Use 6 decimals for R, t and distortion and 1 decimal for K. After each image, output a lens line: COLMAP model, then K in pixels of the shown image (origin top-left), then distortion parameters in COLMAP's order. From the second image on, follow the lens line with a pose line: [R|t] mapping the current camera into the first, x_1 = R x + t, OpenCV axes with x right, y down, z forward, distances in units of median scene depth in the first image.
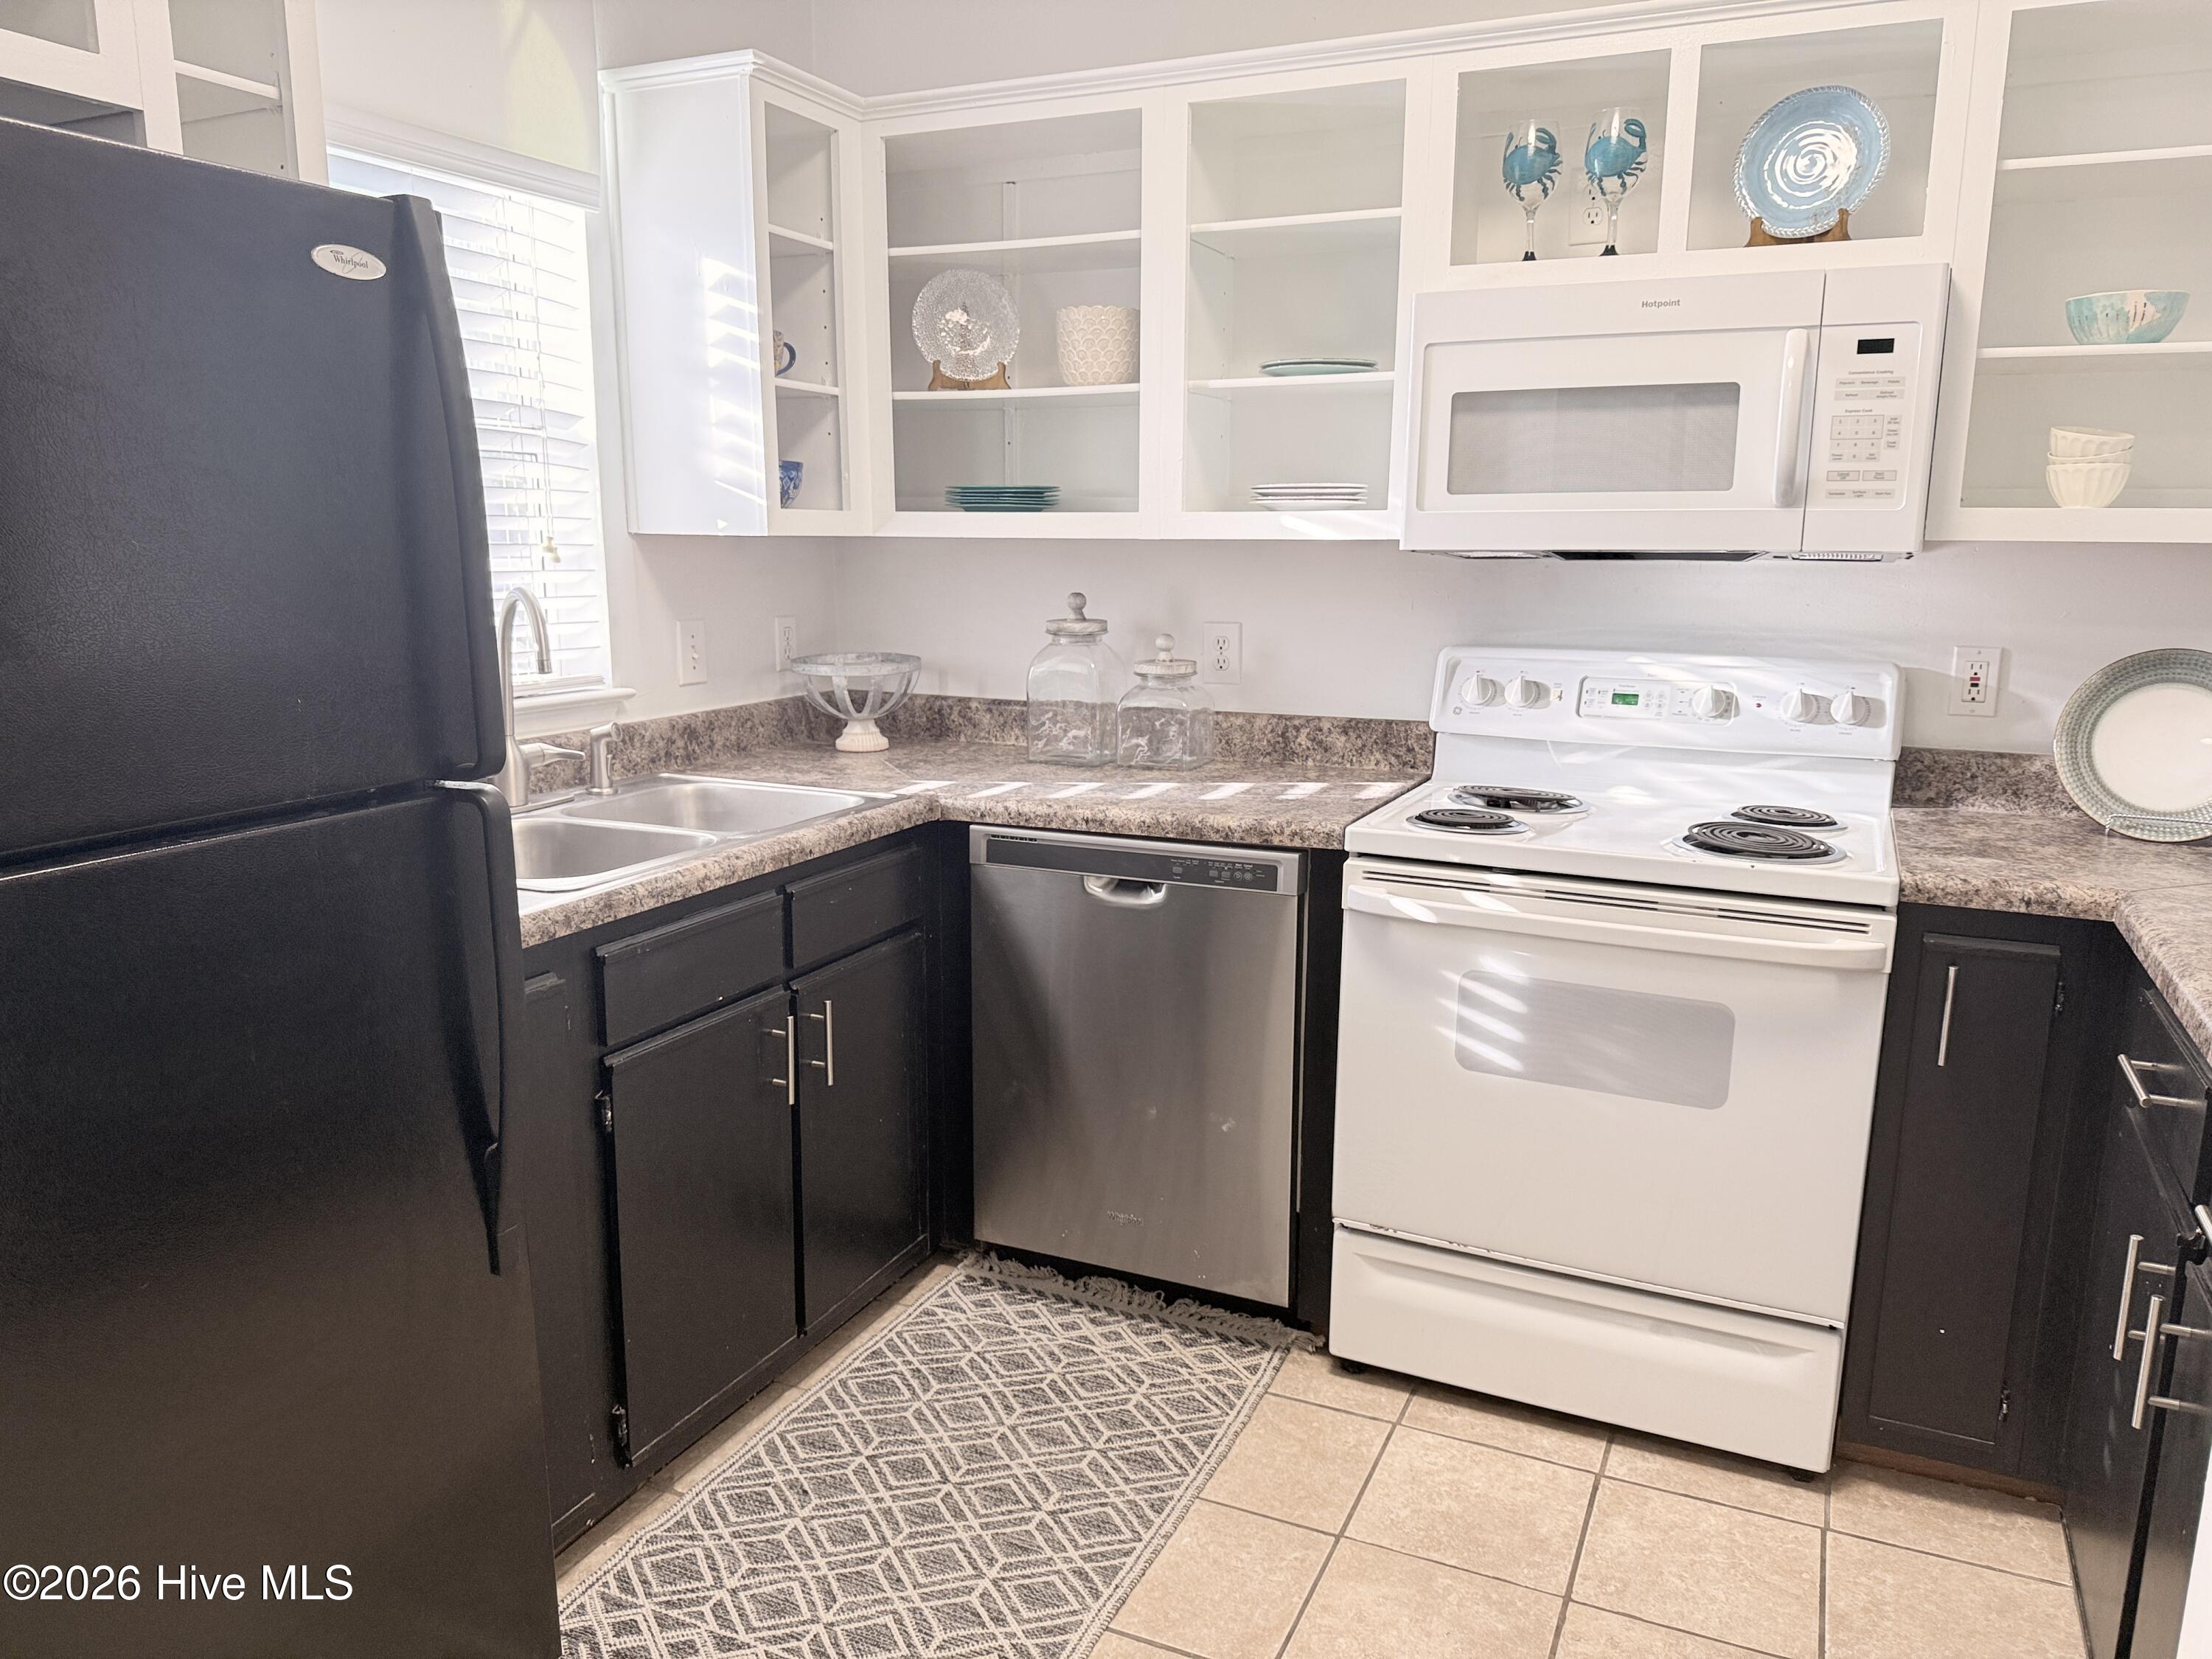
lens RADIAL K [[1531.5, 0, 1115.2], [0, 1531.5, 831.4], [0, 0, 1]] dist [0.046756, -0.031162]
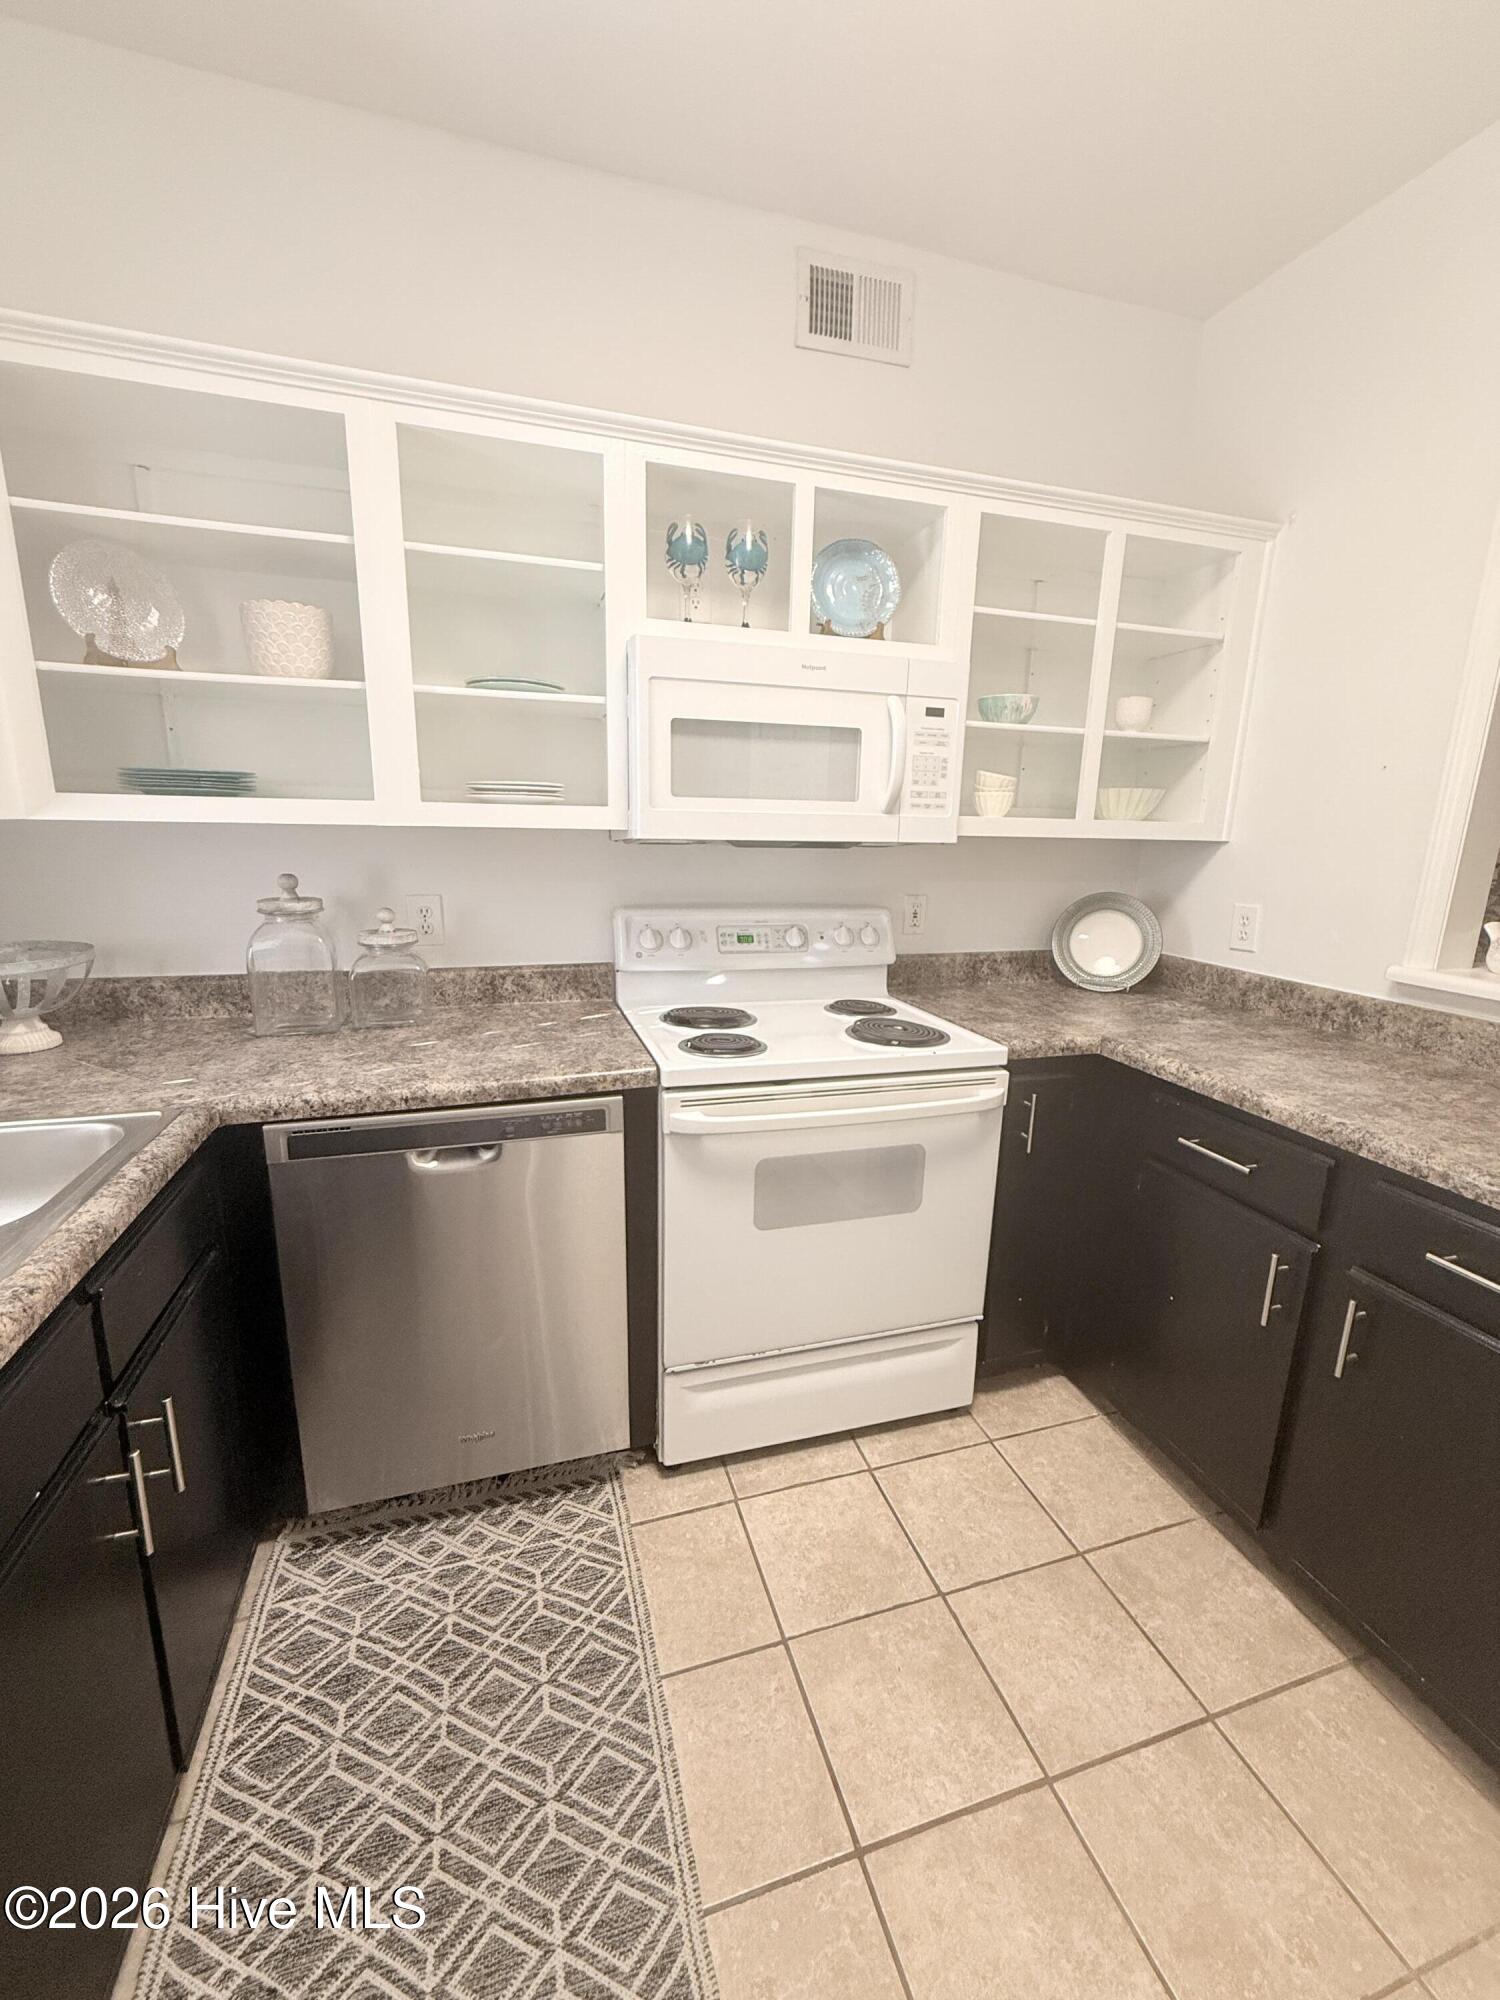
lens RADIAL K [[800.4, 0, 739.0], [0, 800.4, 996.2], [0, 0, 1]] dist [0.002292, -0.000515]
pose [[0.750380, -0.131595, 0.647775, -0.199947], [0.110396, 0.991168, 0.073473, -0.095561], [-0.651722, 0.016379, 0.758281, 0.455241]]
